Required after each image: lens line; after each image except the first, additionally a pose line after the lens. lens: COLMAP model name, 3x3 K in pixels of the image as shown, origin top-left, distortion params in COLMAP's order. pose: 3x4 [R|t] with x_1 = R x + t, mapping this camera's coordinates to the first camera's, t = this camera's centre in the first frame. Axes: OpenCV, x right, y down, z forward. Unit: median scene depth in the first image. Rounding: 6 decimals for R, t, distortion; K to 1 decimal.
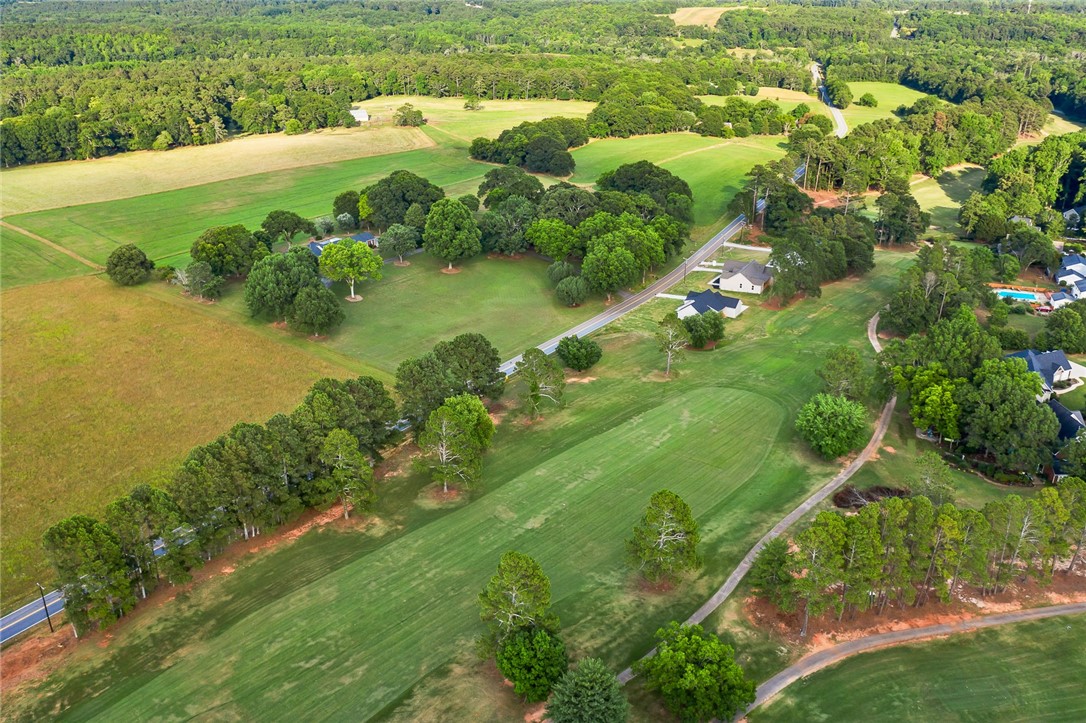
lens RADIAL K [[855.4, 0, 534.7], [0, 855.4, 350.6], [0, 0, 1]] dist [-0.012258, 0.002577]
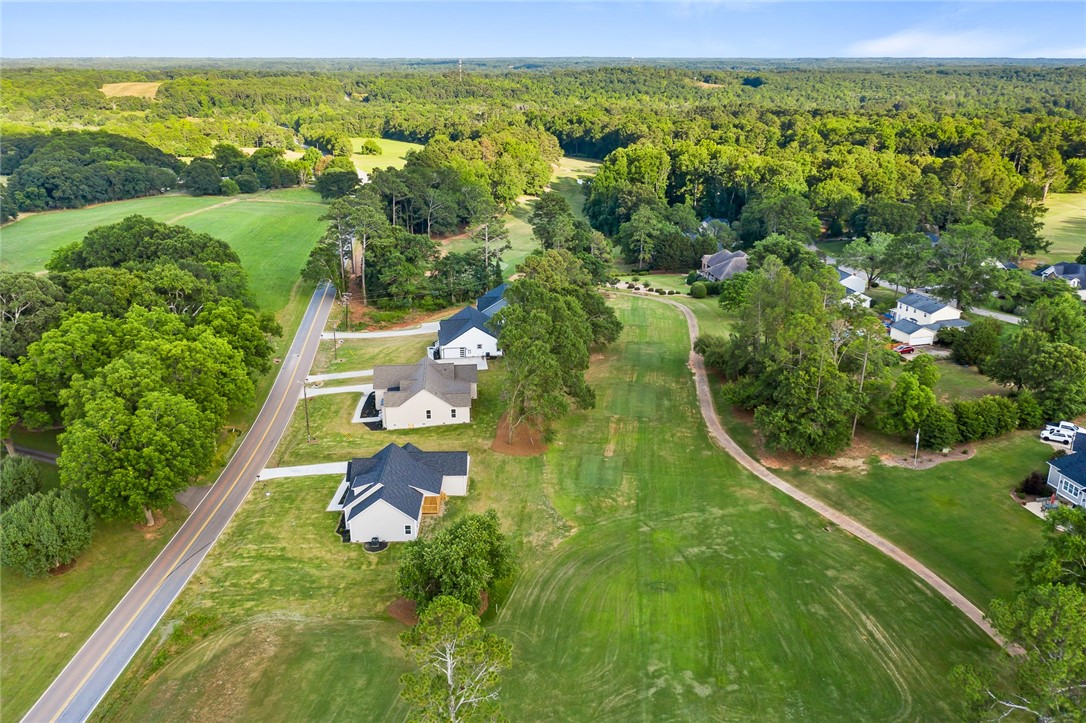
lens RADIAL K [[855.4, 0, 534.7], [0, 855.4, 350.6], [0, 0, 1]] dist [-0.012258, 0.002577]
pose [[0.819777, -0.180336, 0.543548, 0.025205], [0.228591, 0.973277, -0.021851, -0.069977], [-0.525083, 0.142163, 0.839093, 0.444913]]
